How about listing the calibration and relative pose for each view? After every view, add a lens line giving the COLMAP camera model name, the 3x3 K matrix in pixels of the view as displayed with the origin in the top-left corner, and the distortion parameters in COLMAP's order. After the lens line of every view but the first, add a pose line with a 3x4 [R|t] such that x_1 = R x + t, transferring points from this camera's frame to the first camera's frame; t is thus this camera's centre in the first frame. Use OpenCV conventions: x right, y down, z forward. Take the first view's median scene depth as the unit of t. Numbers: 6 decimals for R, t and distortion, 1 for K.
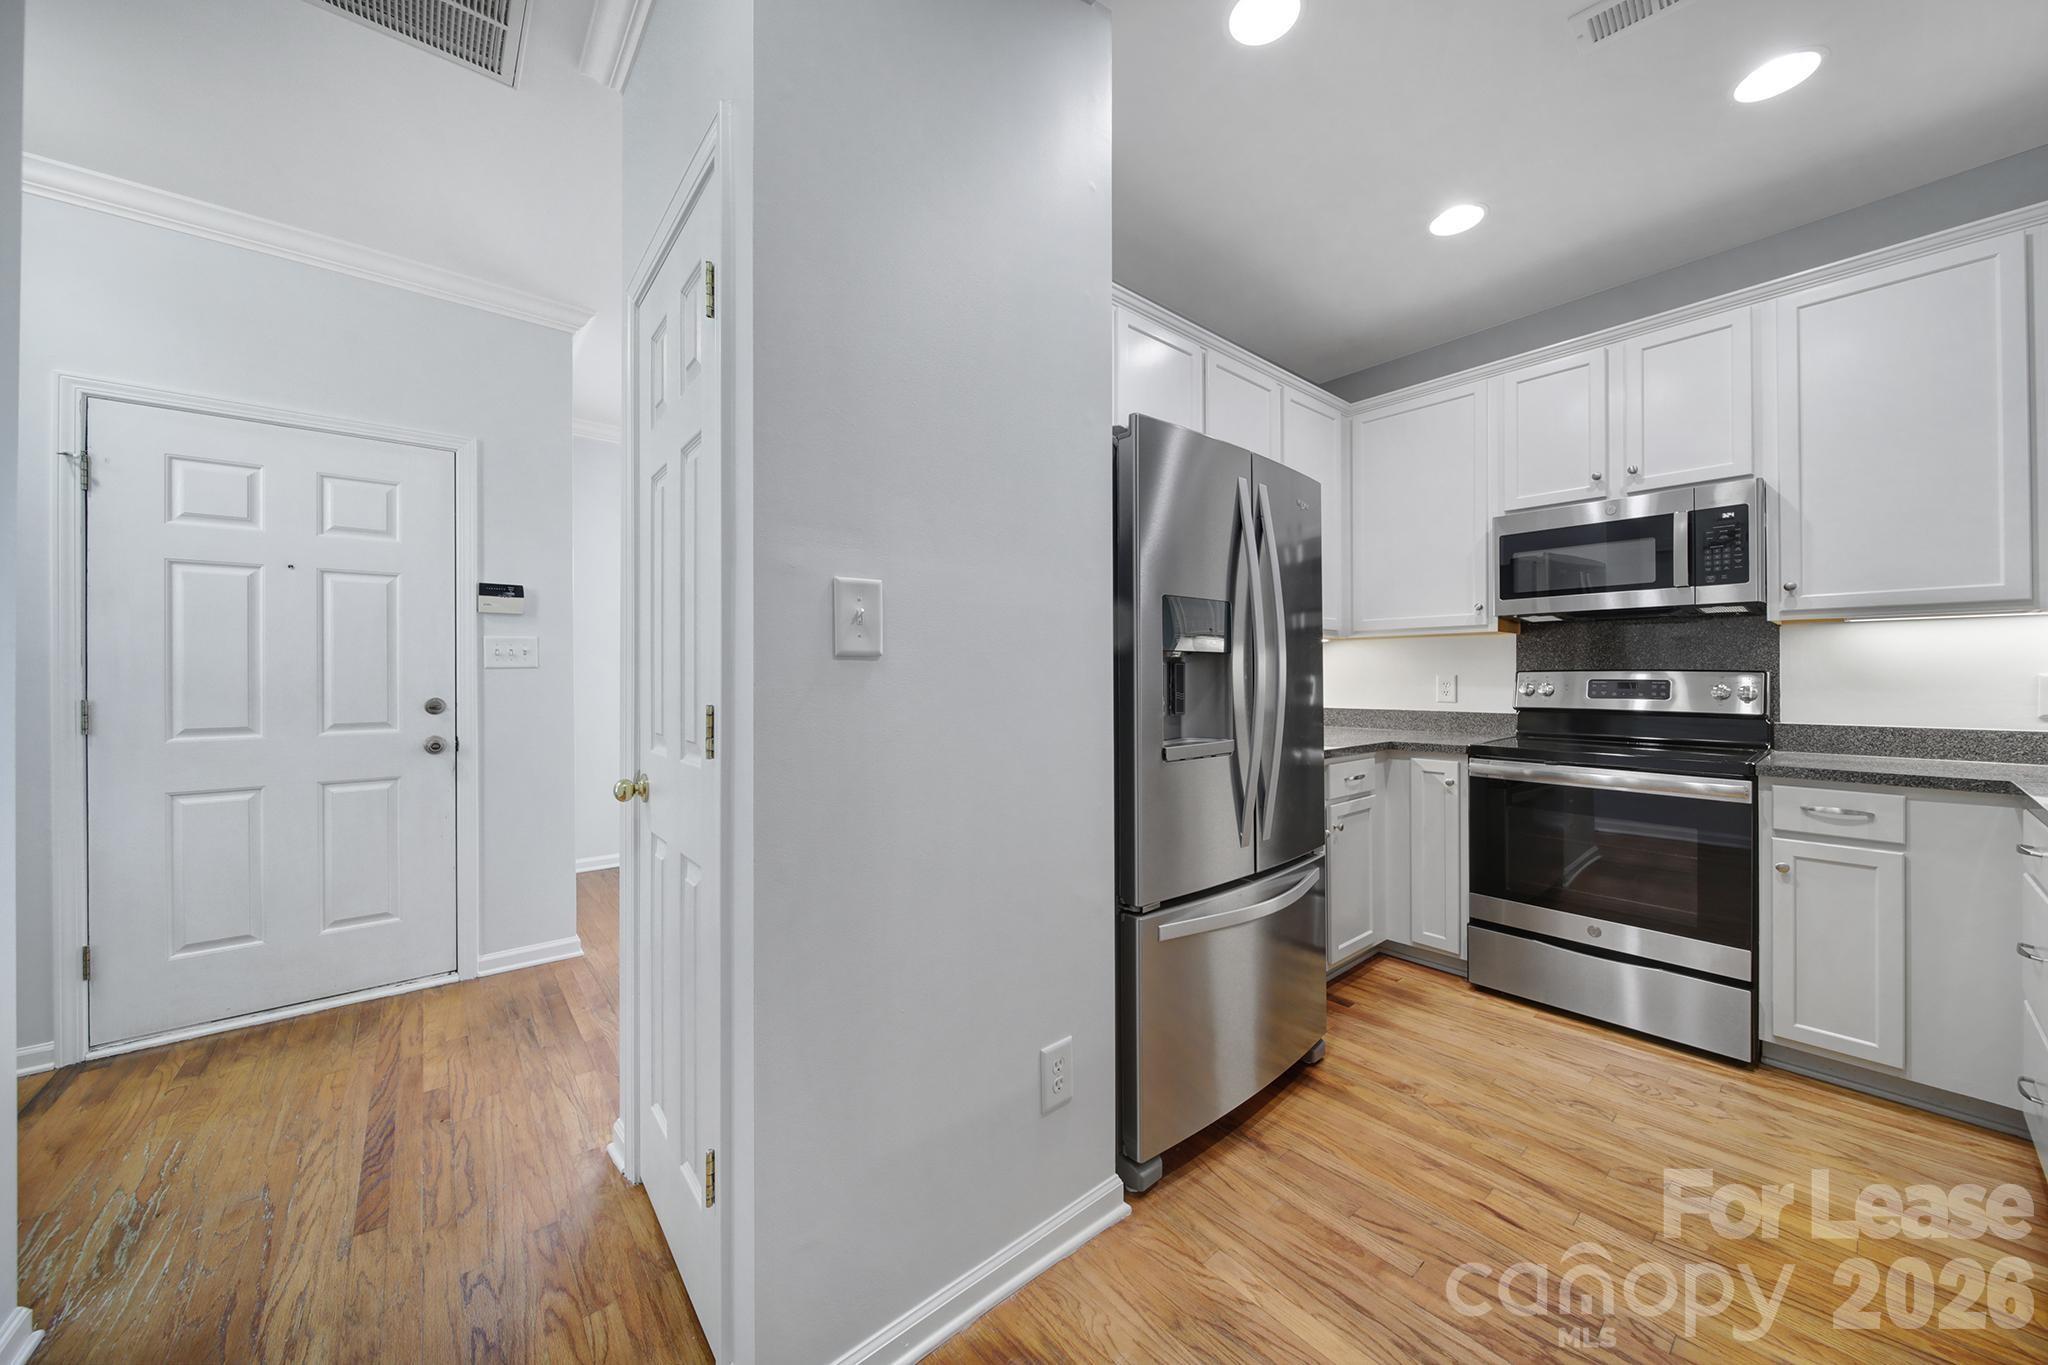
lens RADIAL K [[724.1, 0, 1030.7], [0, 724.1, 680.7], [0, 0, 1]] dist [-0.003431, -0.000751]
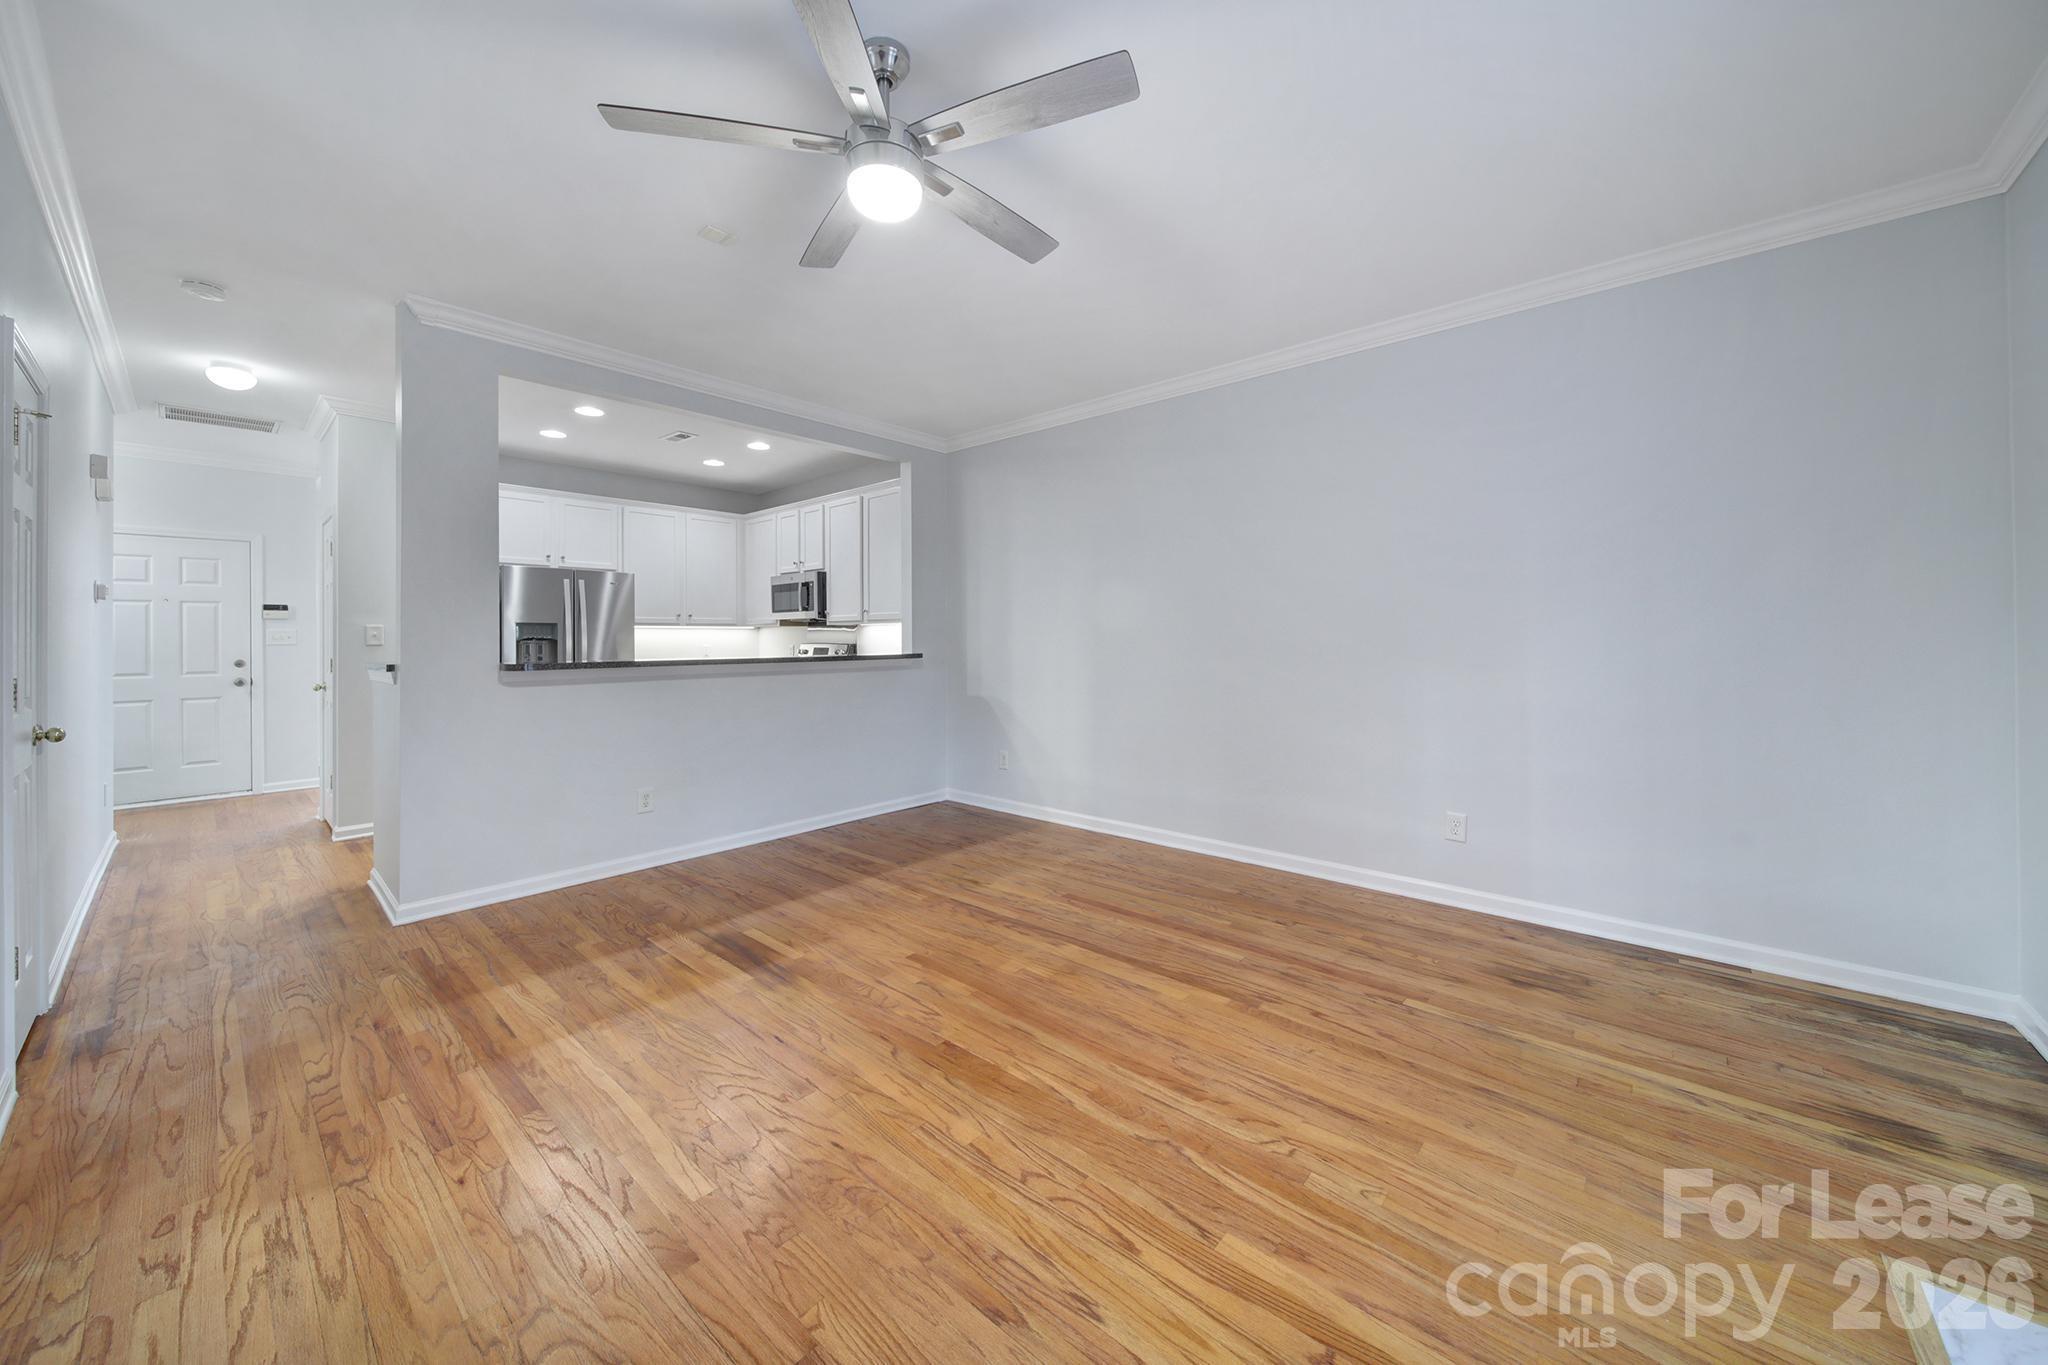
lens RADIAL K [[724.1, 0, 1029.7], [0, 724.1, 639.8], [0, 0, 1]] dist [-0.003431, -0.000751]
pose [[0.986636, -0.007394, 0.162771, 1.810368], [0.008504, 0.999945, -0.006125, -0.003138], [-0.162717, 0.007427, 0.986645, -2.367376]]
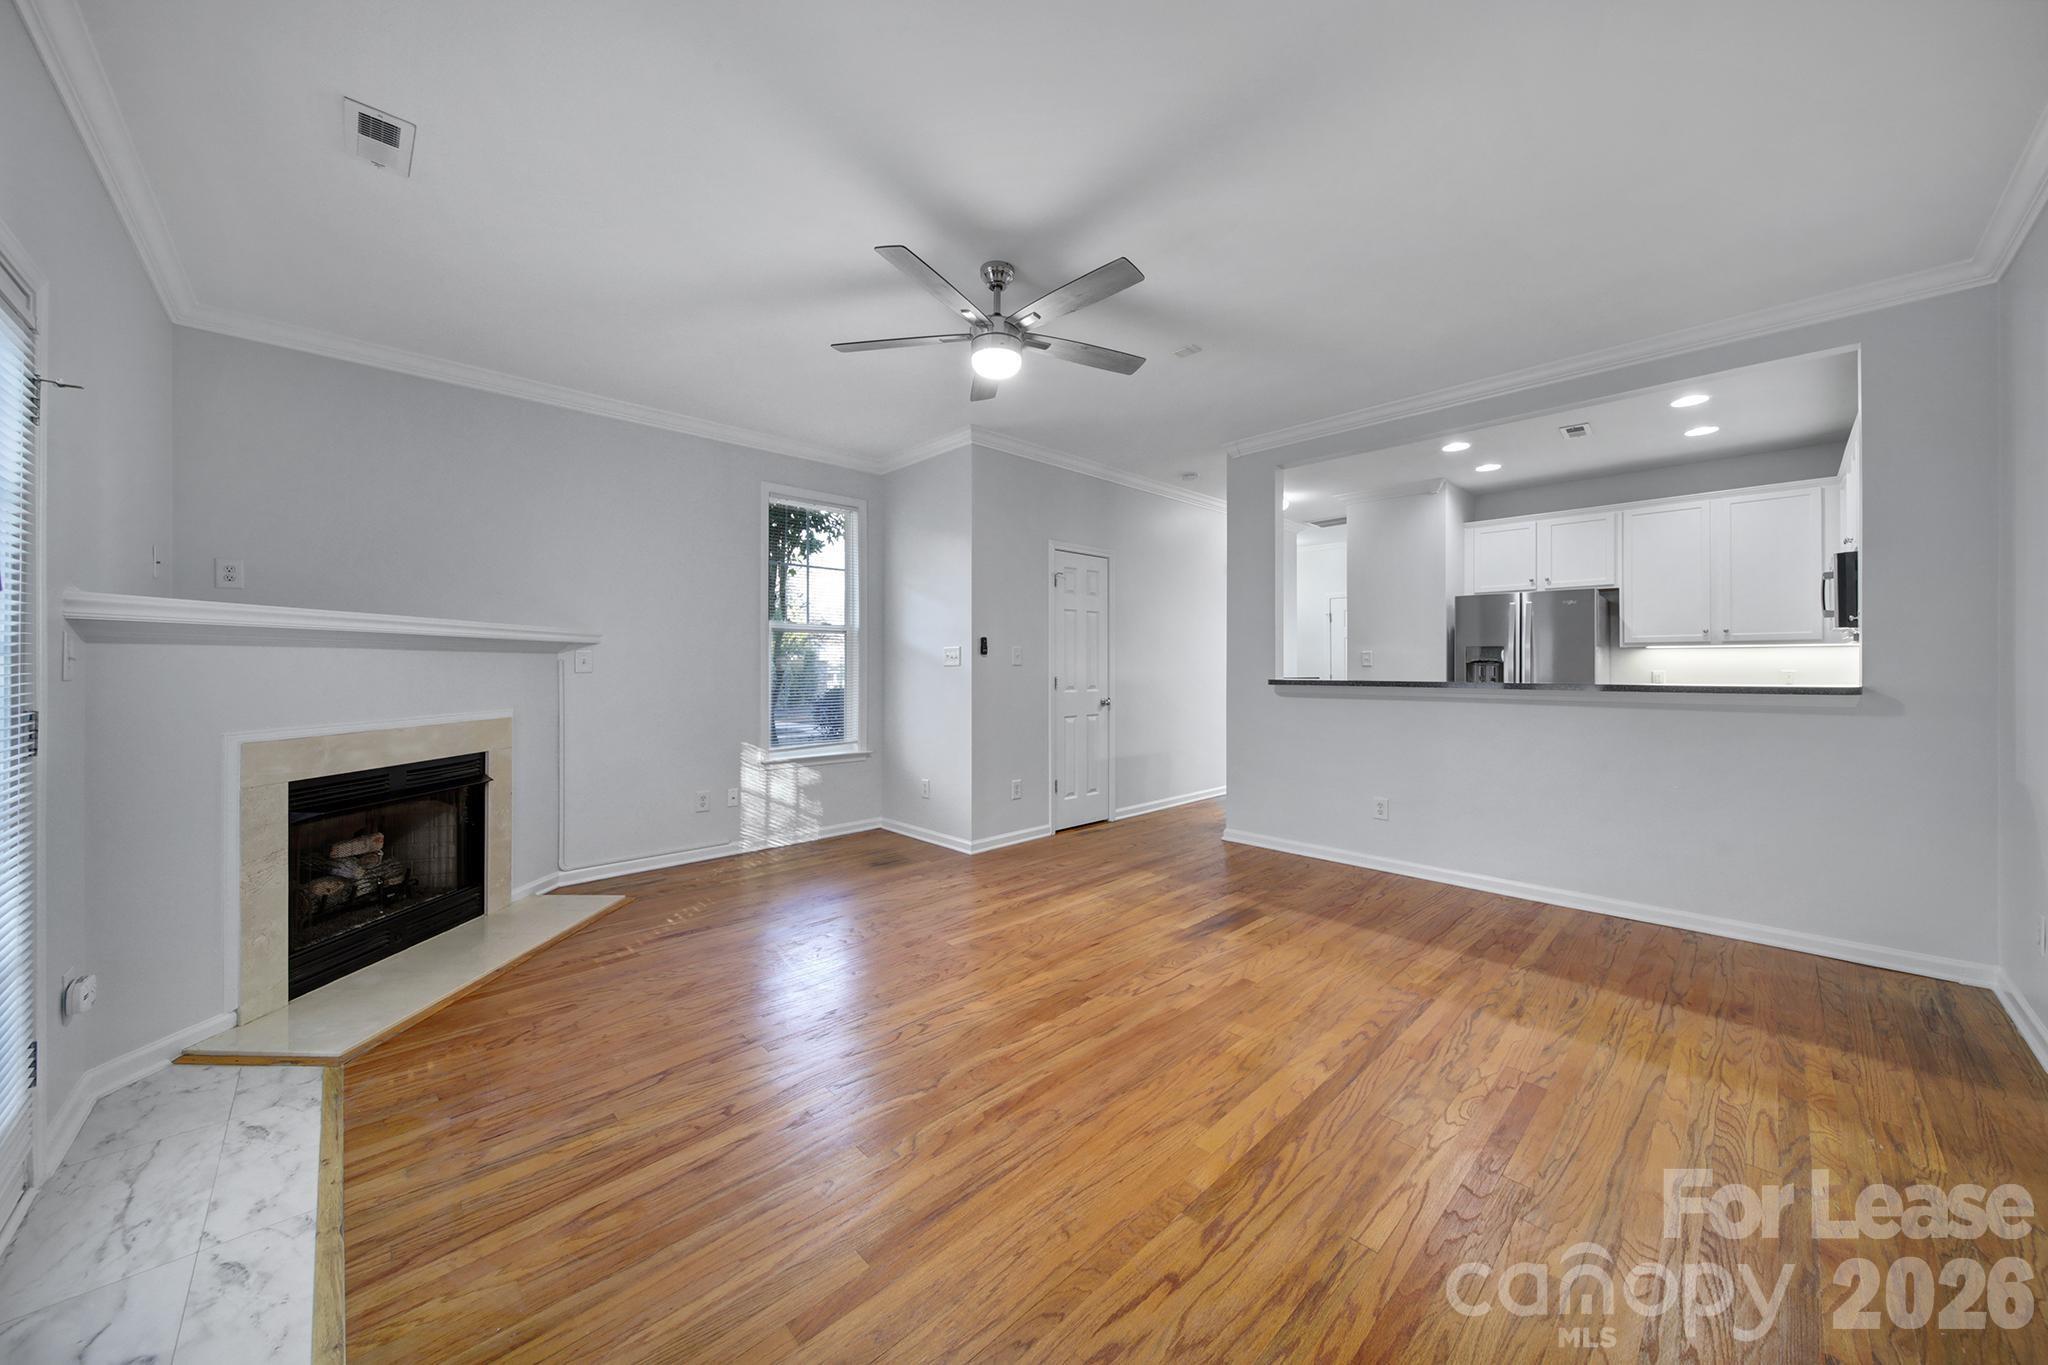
lens RADIAL K [[724.1, 0, 1023.9], [0, 724.1, 663.6], [0, 0, 1]] dist [-0.003431, -0.000751]
pose [[0.075324, -0.004566, -0.997149, 3.353304], [-0.007732, 0.999957, -0.005163, 0.001714], [0.997129, 0.008099, 0.075286, -1.353494]]
